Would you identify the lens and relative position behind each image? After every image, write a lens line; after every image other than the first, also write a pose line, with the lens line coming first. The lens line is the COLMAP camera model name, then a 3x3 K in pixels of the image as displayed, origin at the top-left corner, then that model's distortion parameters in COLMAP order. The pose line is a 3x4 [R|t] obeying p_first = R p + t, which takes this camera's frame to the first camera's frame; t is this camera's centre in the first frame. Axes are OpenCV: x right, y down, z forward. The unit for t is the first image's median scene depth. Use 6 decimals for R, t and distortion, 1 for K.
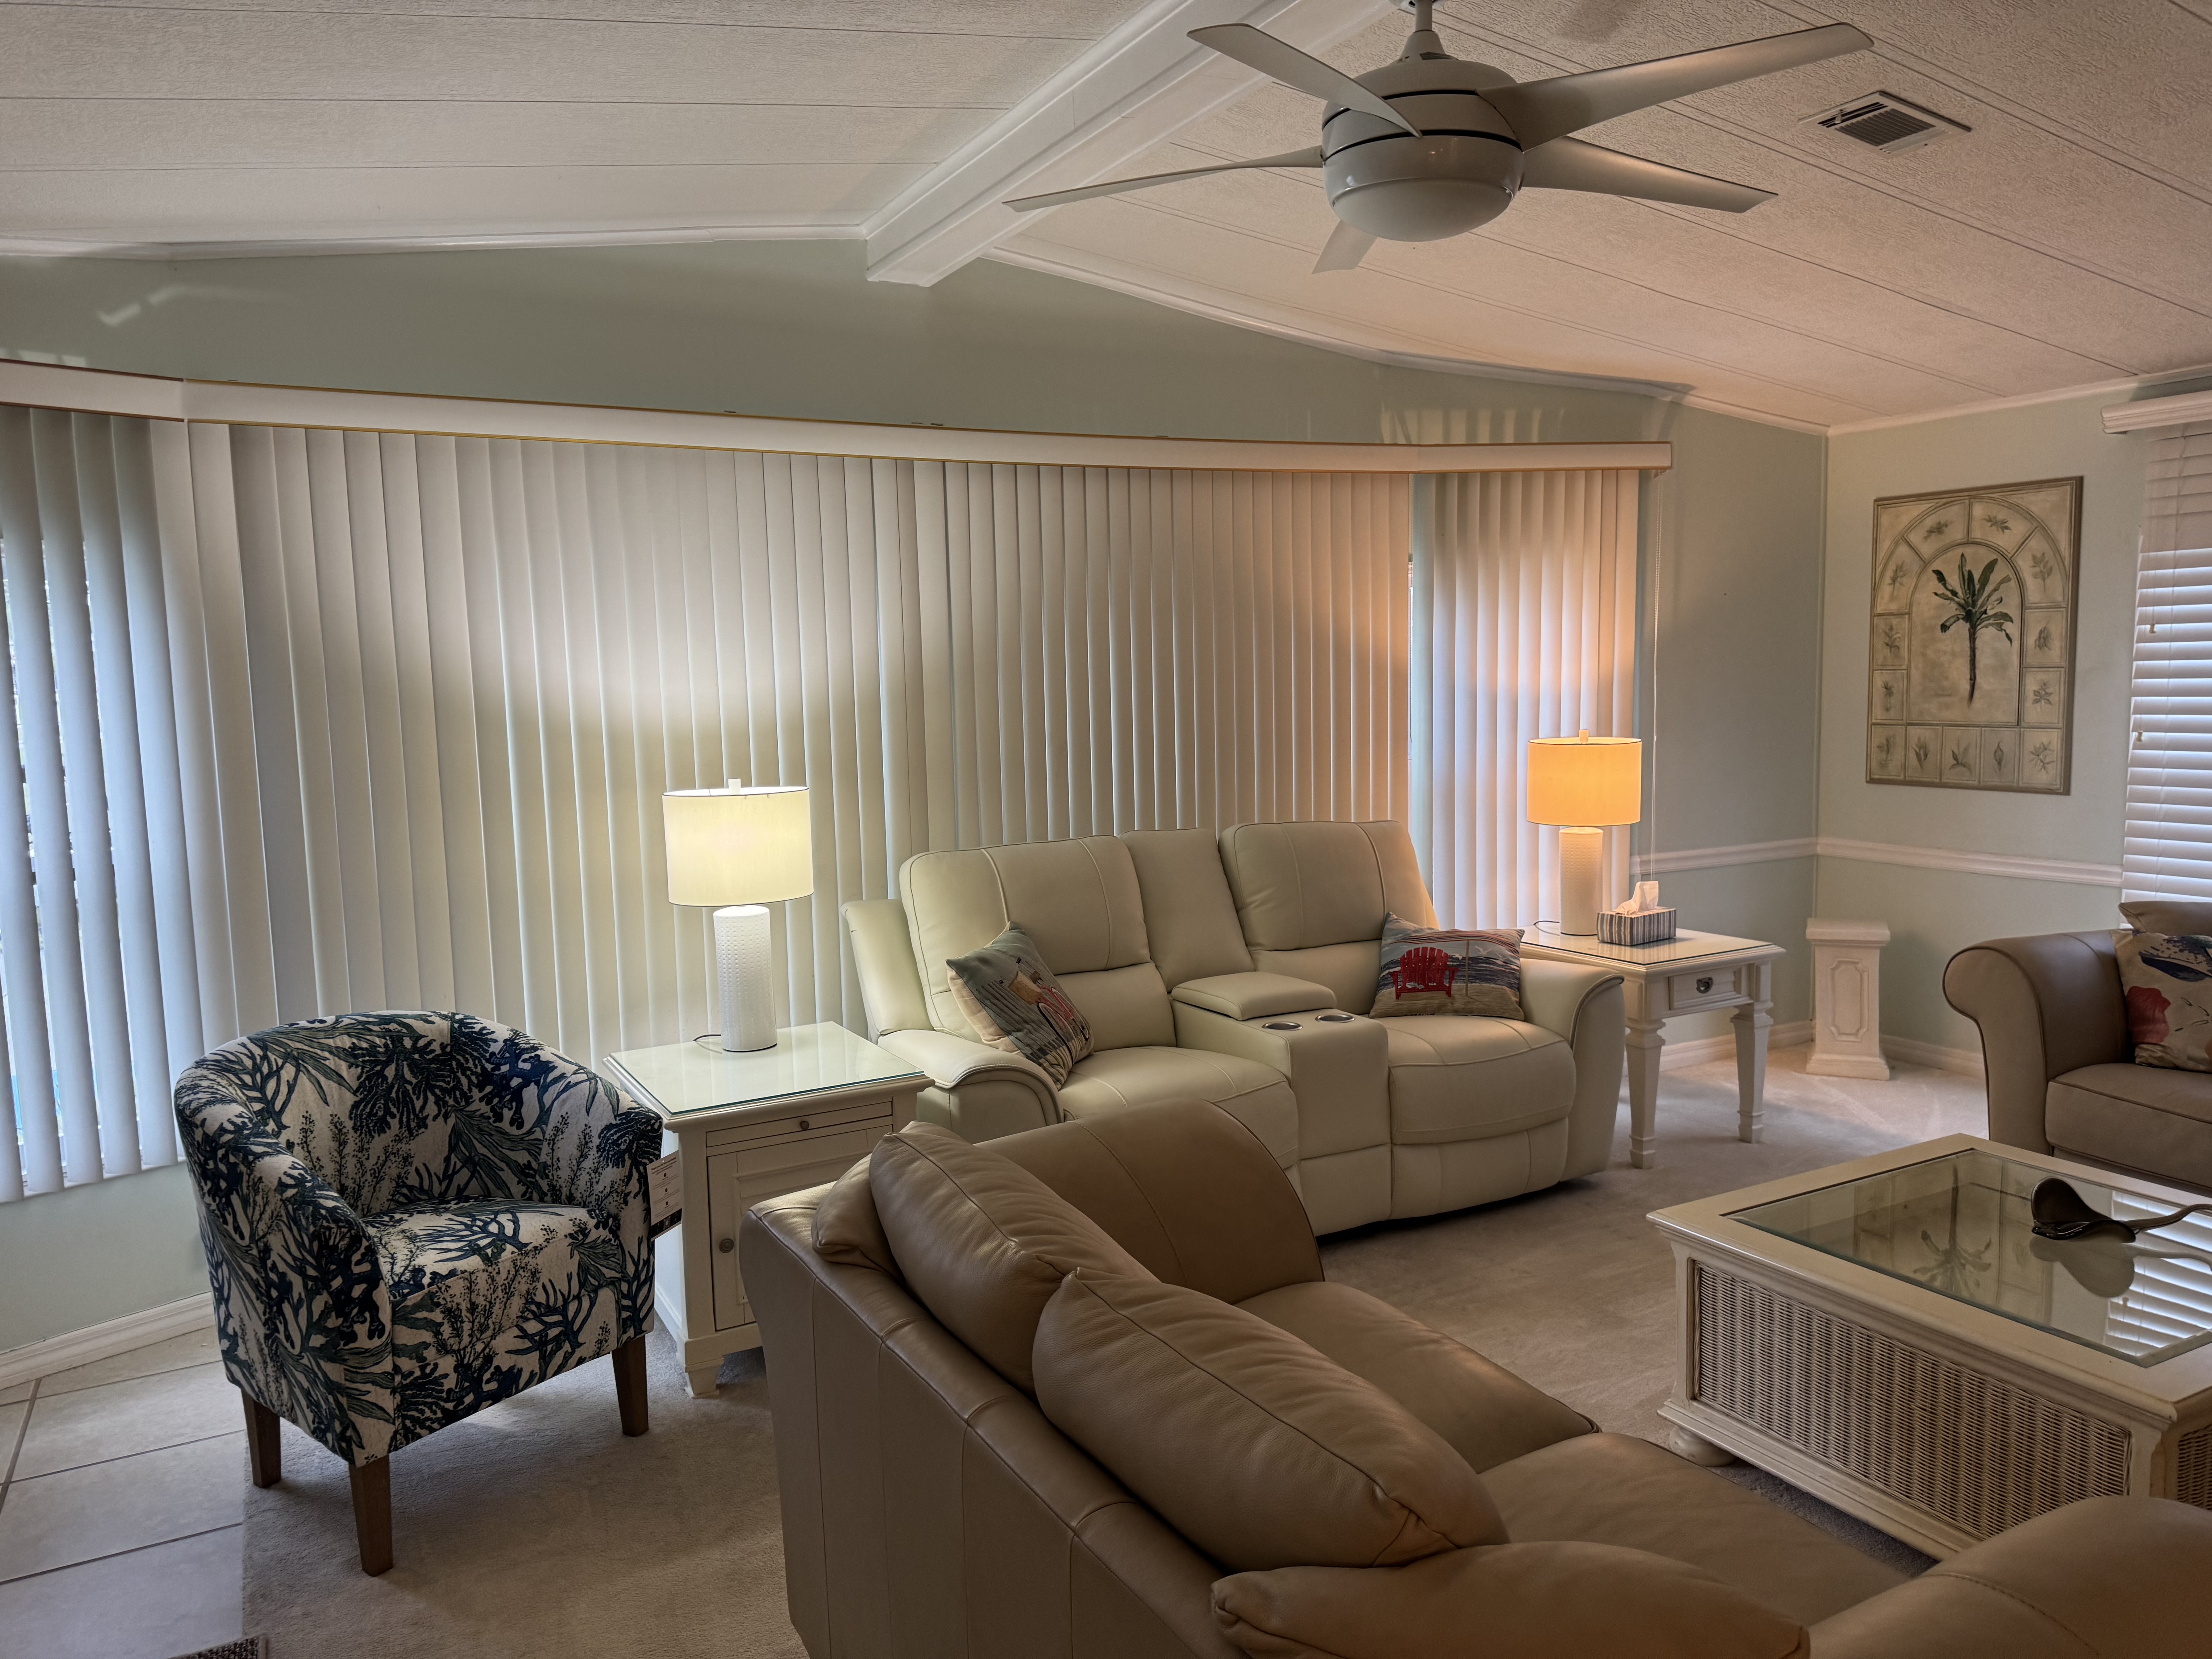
lens RADIAL K [[1546.8, 0, 1103.8], [0, 1546.8, 842.8], [0, 0, 1]] dist [0.054409, -0.057747]
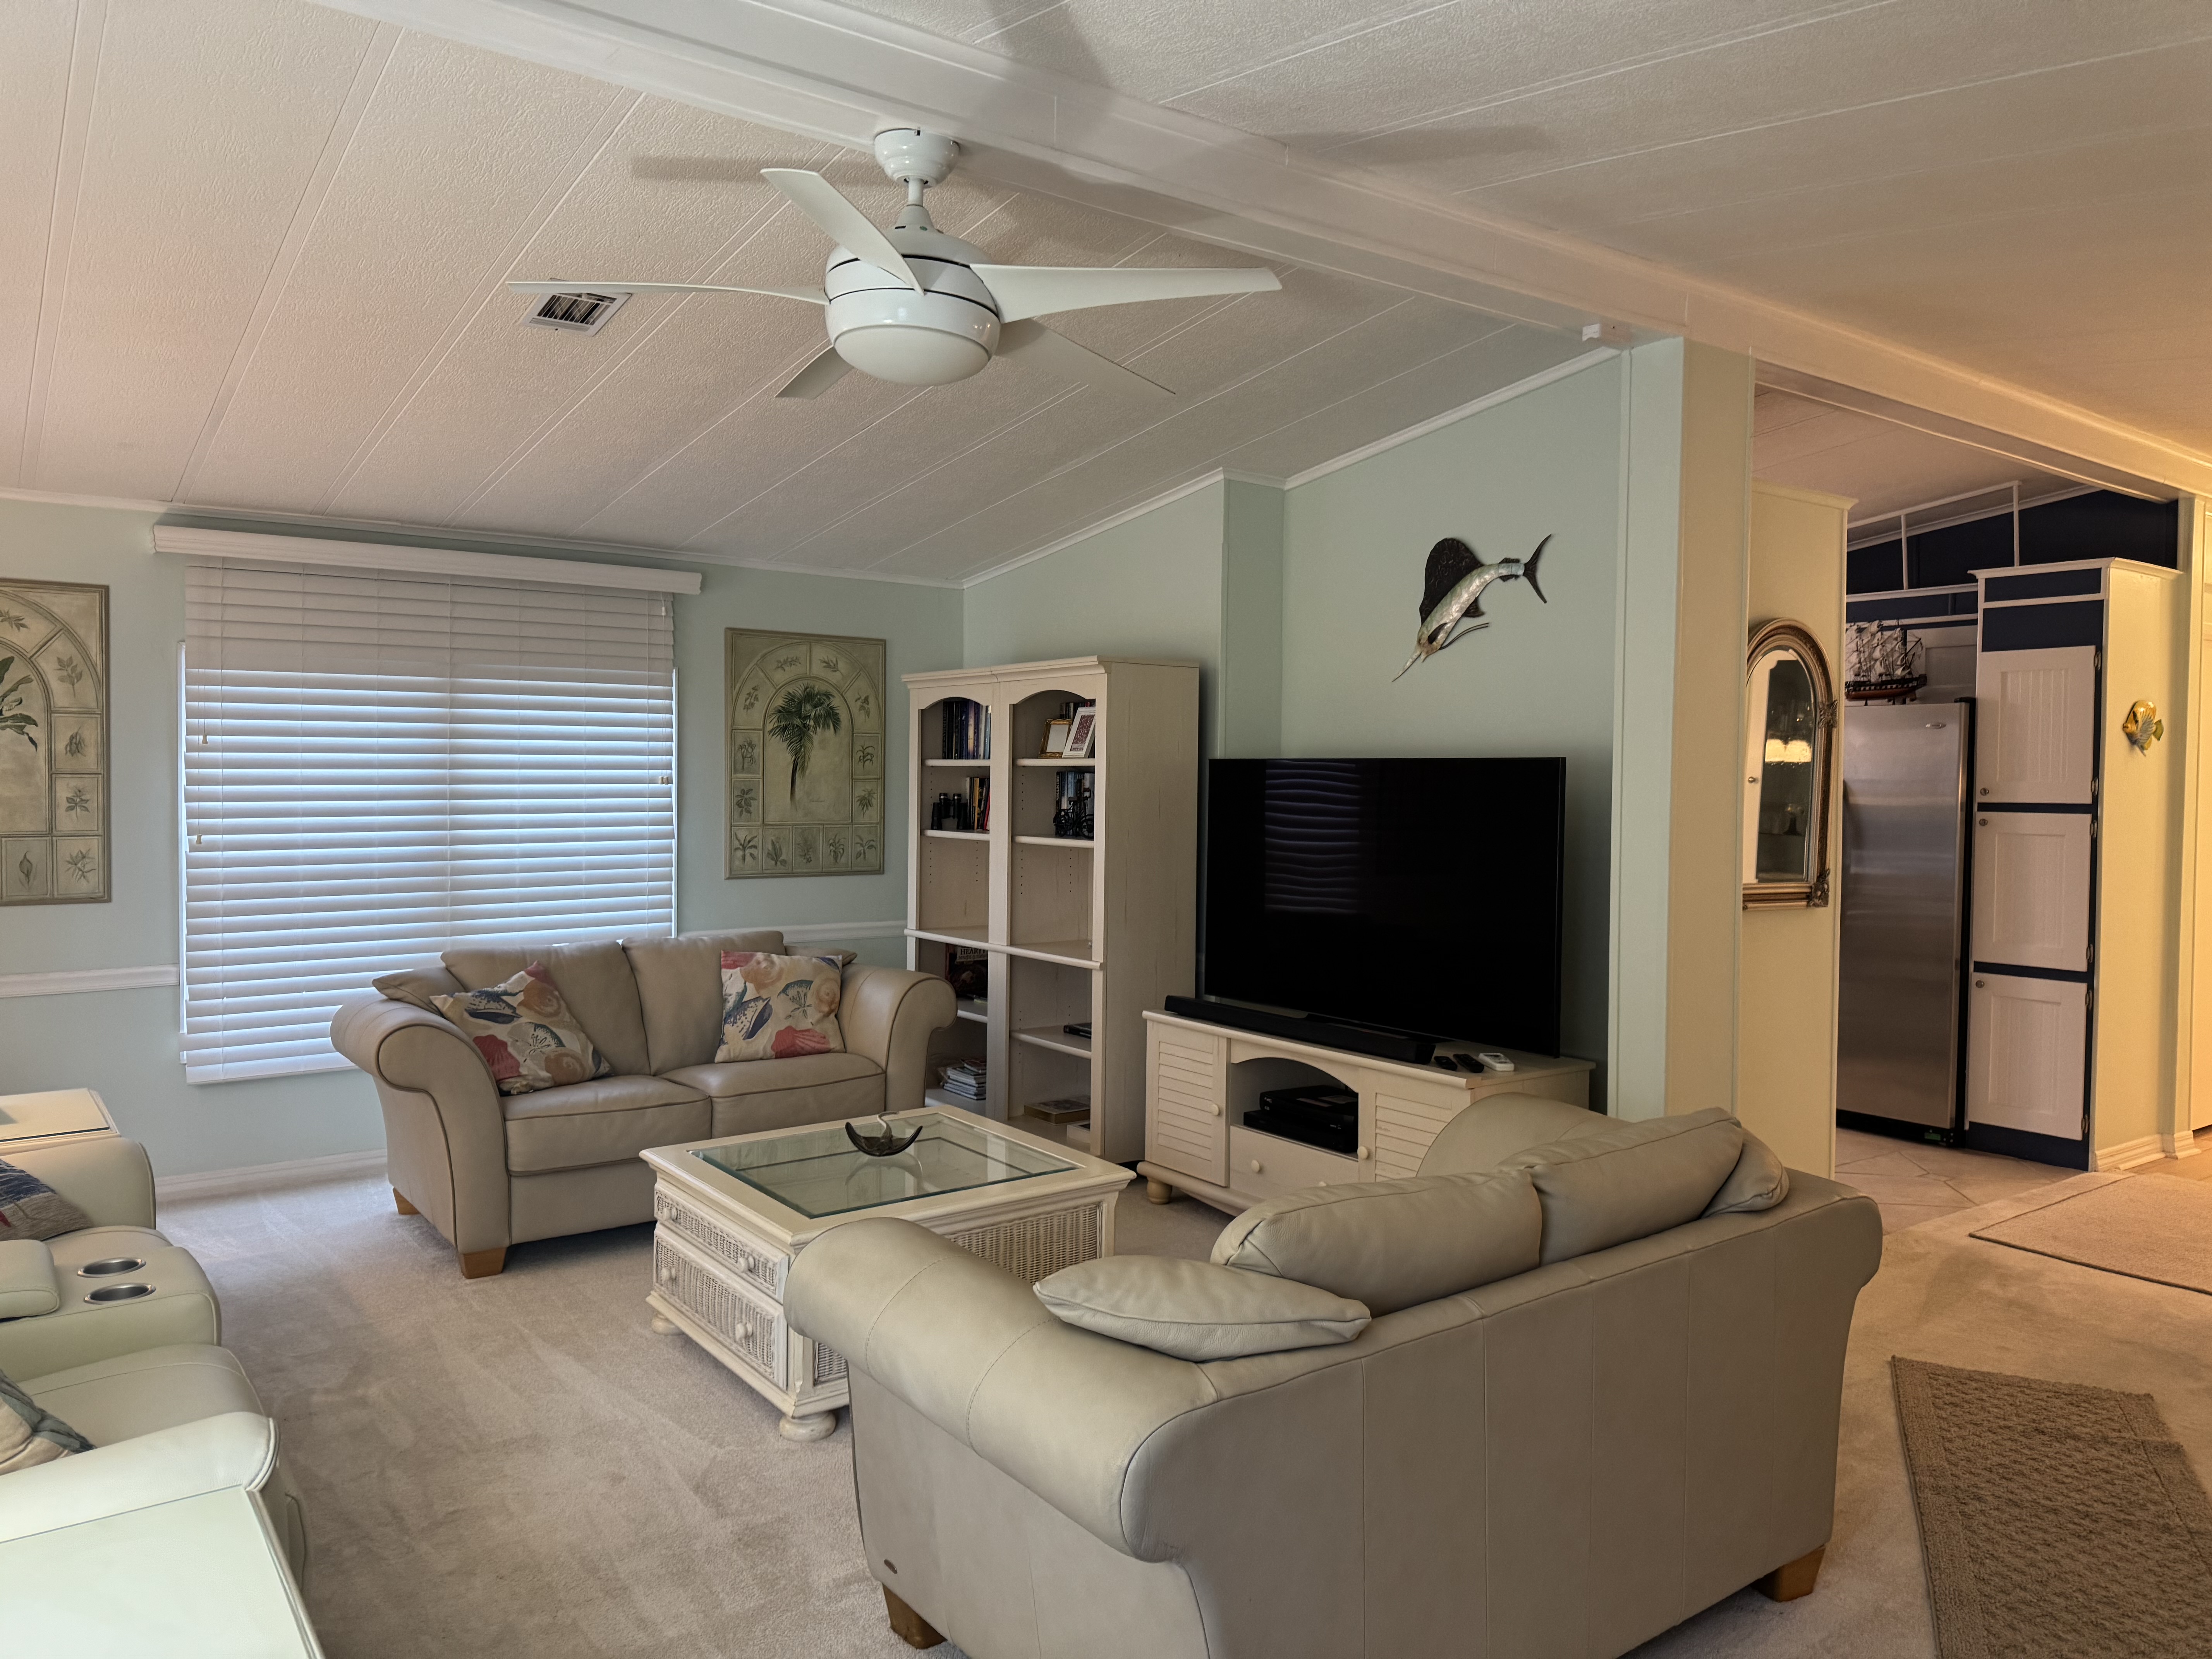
lens RADIAL K [[1546.8, 0, 1094.2], [0, 1546.8, 827.9], [0, 0, 1]] dist [0.054409, -0.057747]
pose [[-0.119089, -0.016331, 0.992749, -0.442997], [0.107479, 0.993777, 0.029241, -0.039169], [-0.987049, 0.110182, -0.116592, 0.494531]]
